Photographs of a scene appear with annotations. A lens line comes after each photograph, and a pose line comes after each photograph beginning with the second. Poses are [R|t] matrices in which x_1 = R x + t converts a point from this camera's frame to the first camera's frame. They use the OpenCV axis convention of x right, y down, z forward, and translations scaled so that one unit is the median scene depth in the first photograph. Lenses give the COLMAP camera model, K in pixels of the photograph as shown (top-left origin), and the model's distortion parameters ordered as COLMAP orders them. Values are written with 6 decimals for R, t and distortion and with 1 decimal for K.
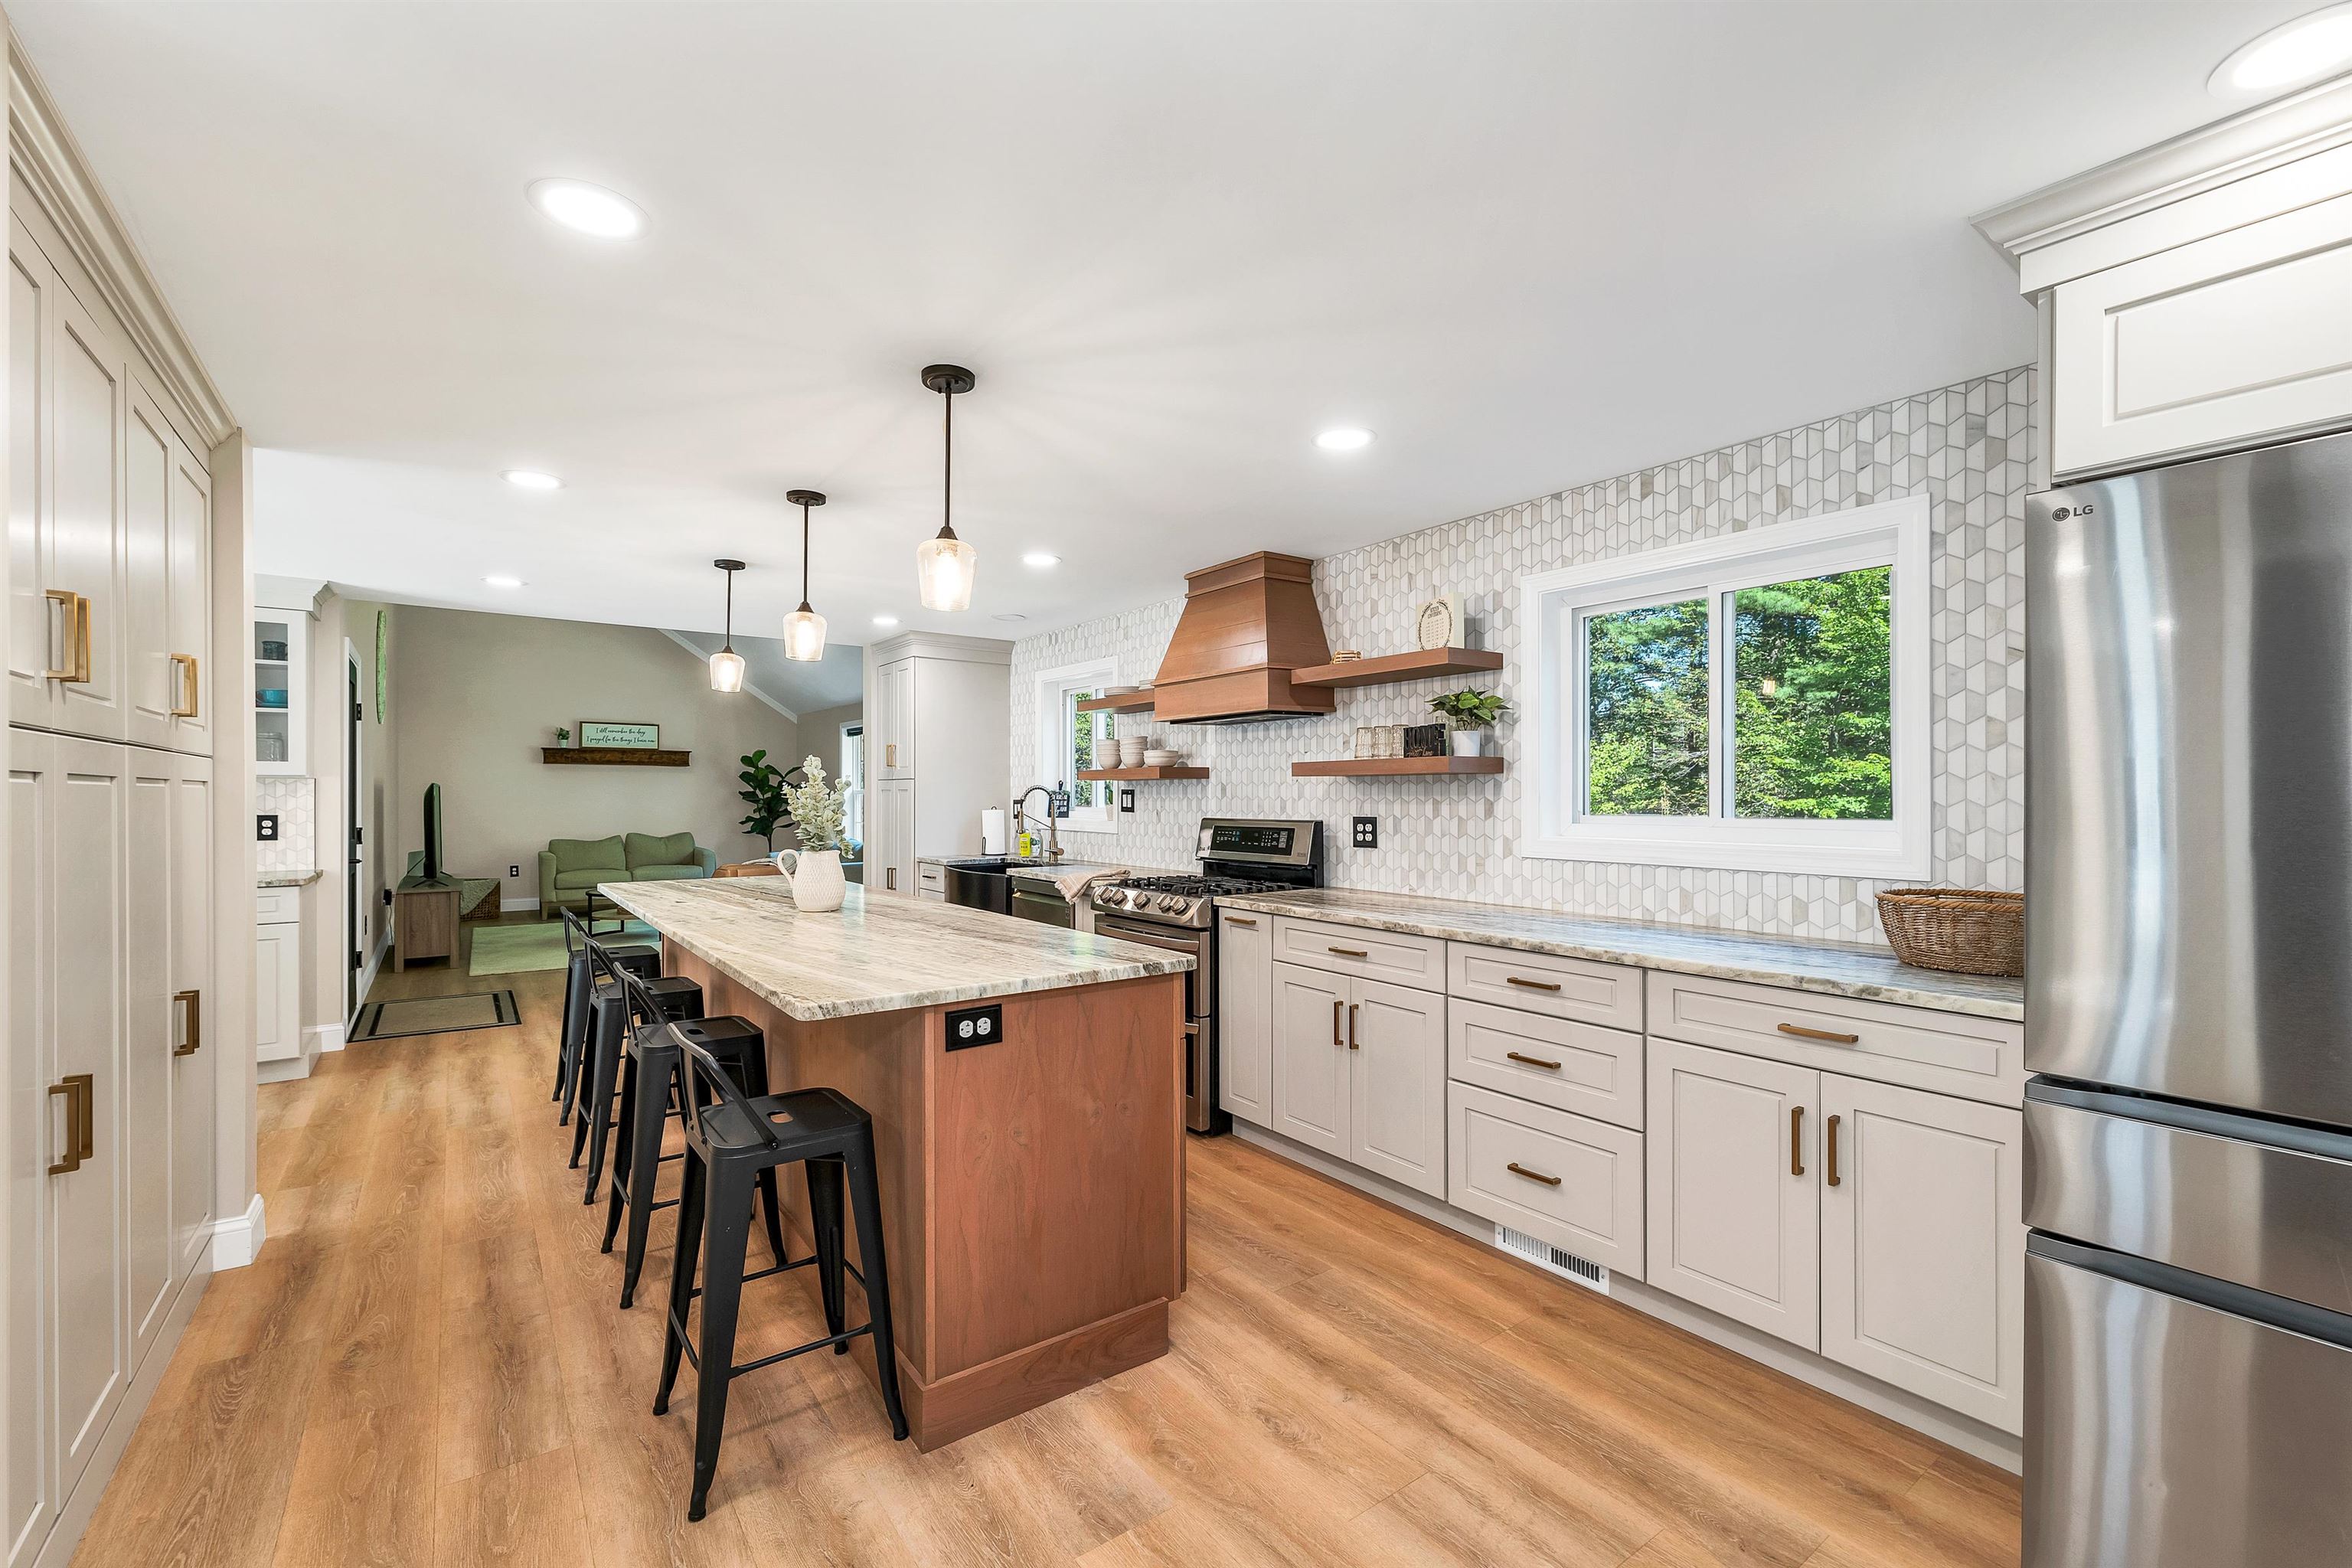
lens RADIAL K [[978.1, 0, 1172.5], [0, 978.1, 787.3], [0, 0, 1]] dist [-0.001929, -0.000069]
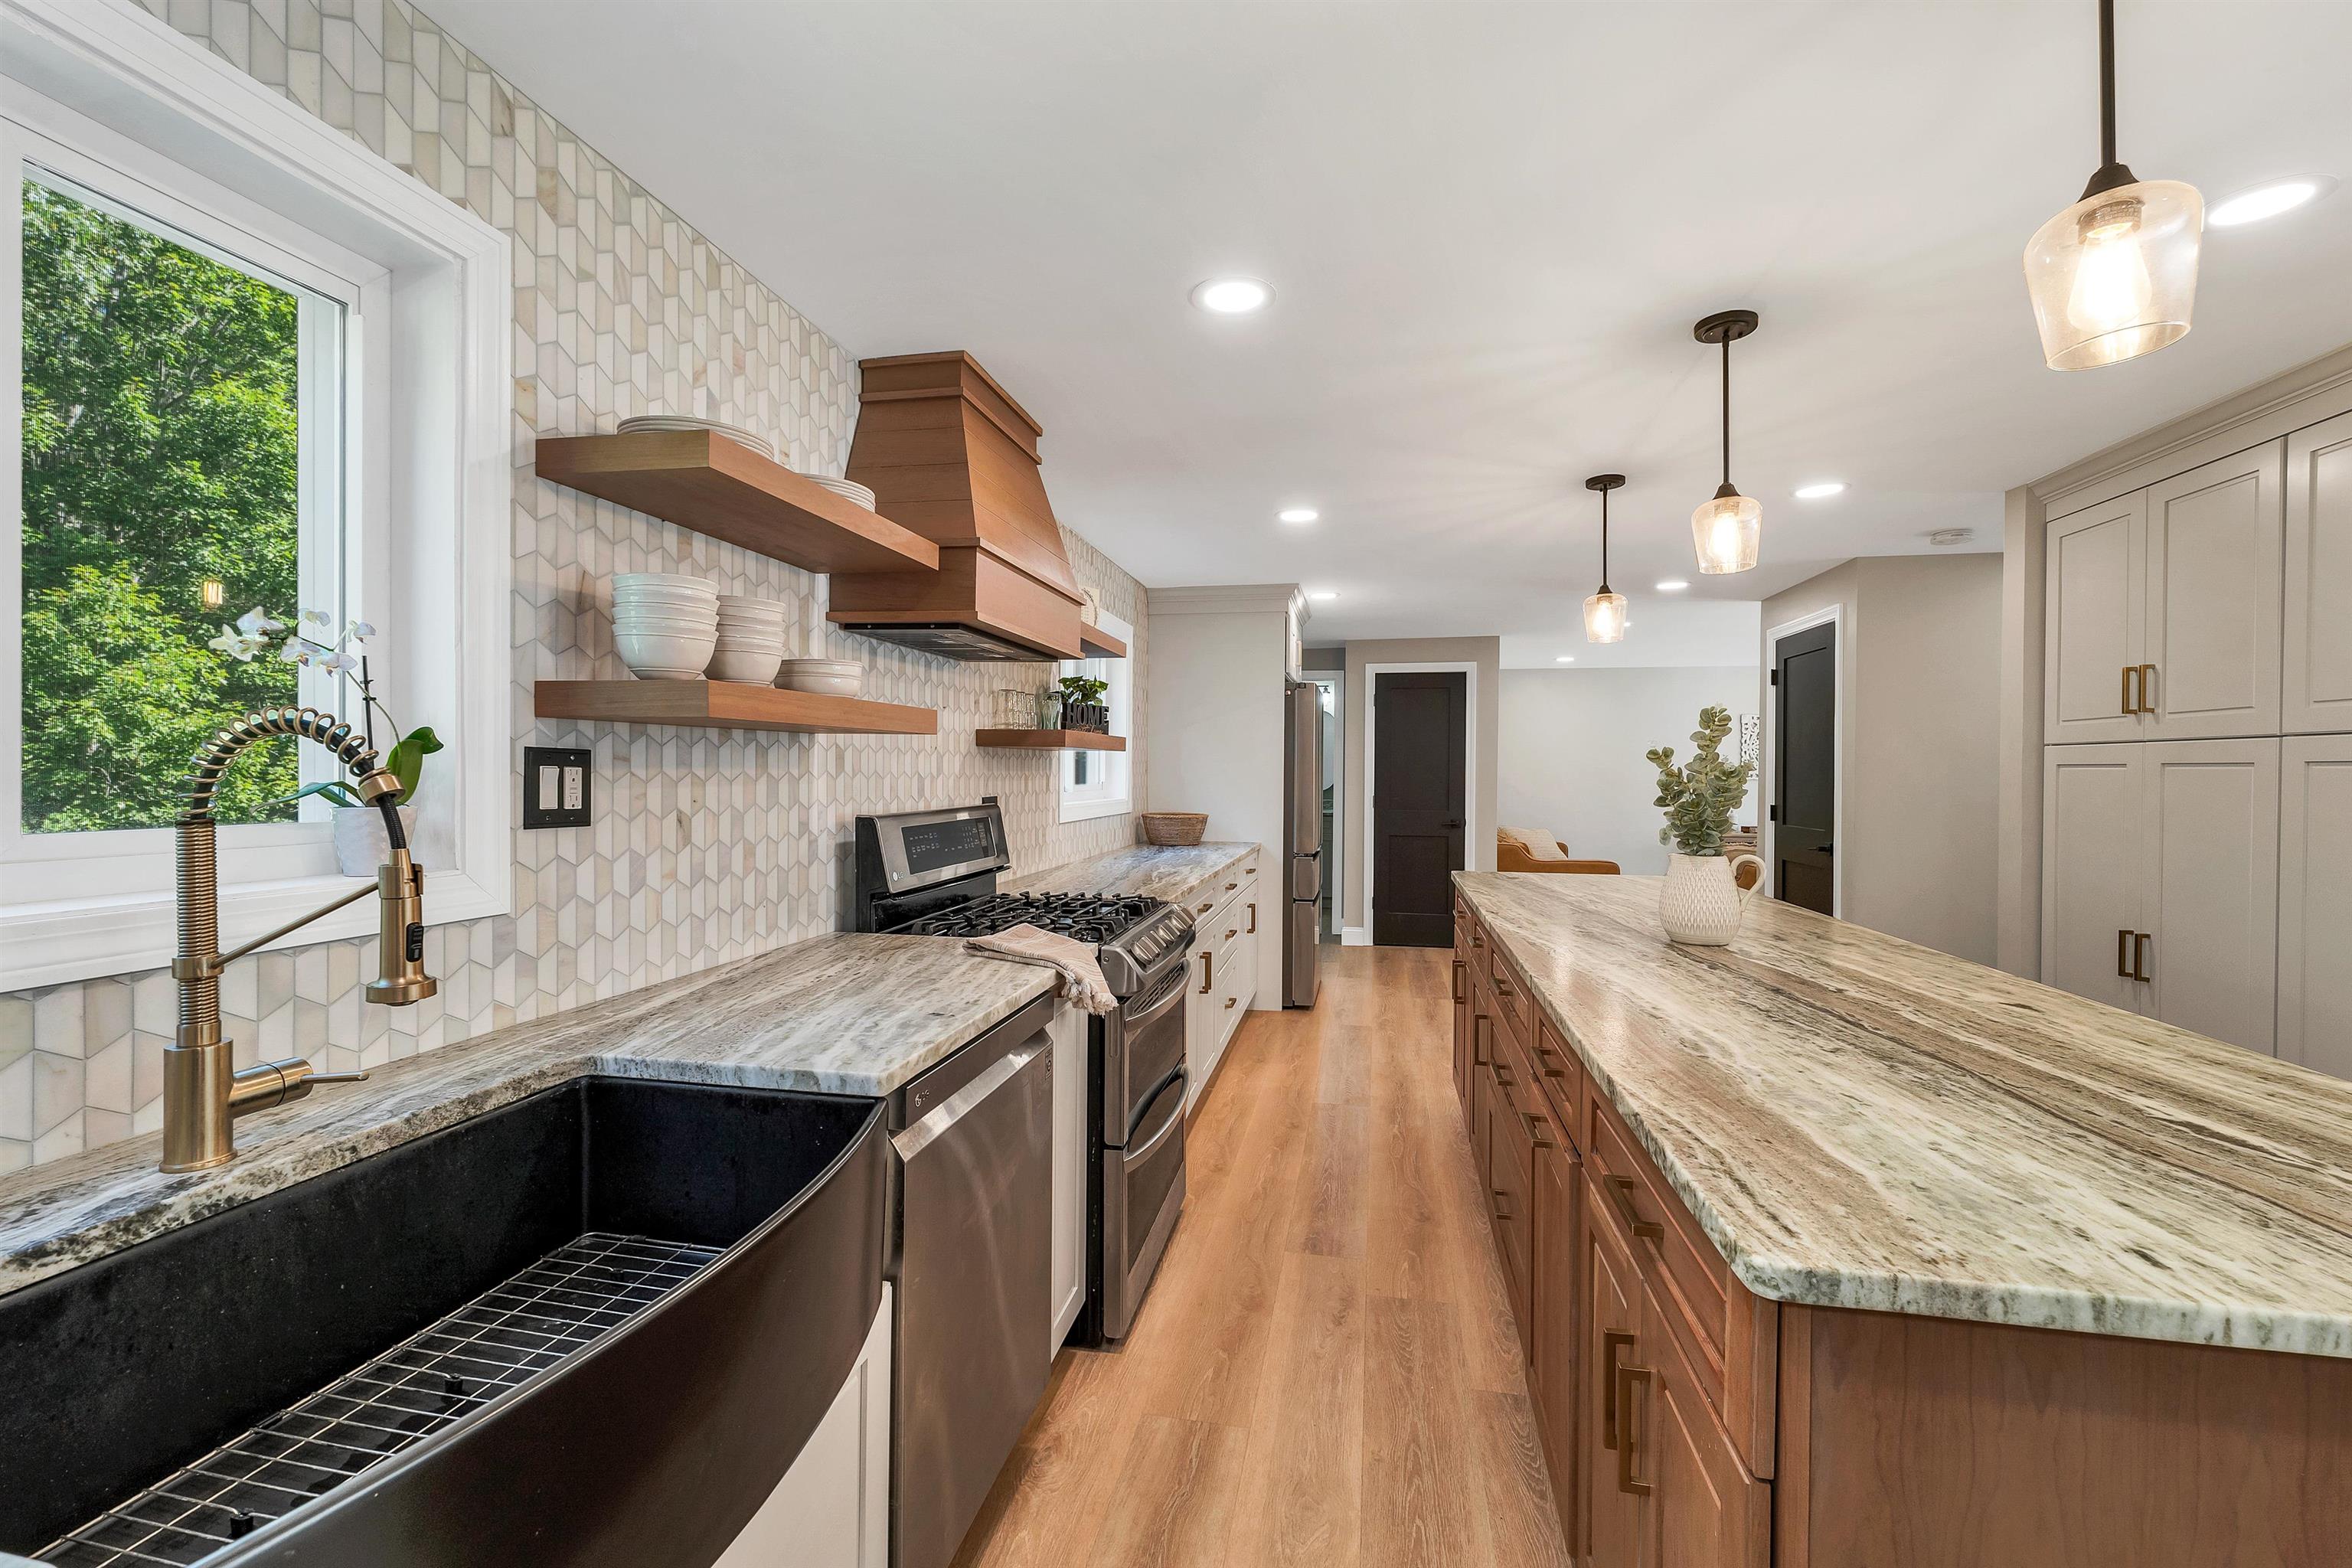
lens RADIAL K [[978.1, 0, 1170.2], [0, 978.1, 781.9], [0, 0, 1]] dist [-0.001929, -0.000069]
pose [[-0.666490, -0.004050, 0.745503, -0.409053], [-0.002400, 0.999992, 0.003287, 0.011631], [-0.745510, 0.000402, -0.666494, 1.139809]]
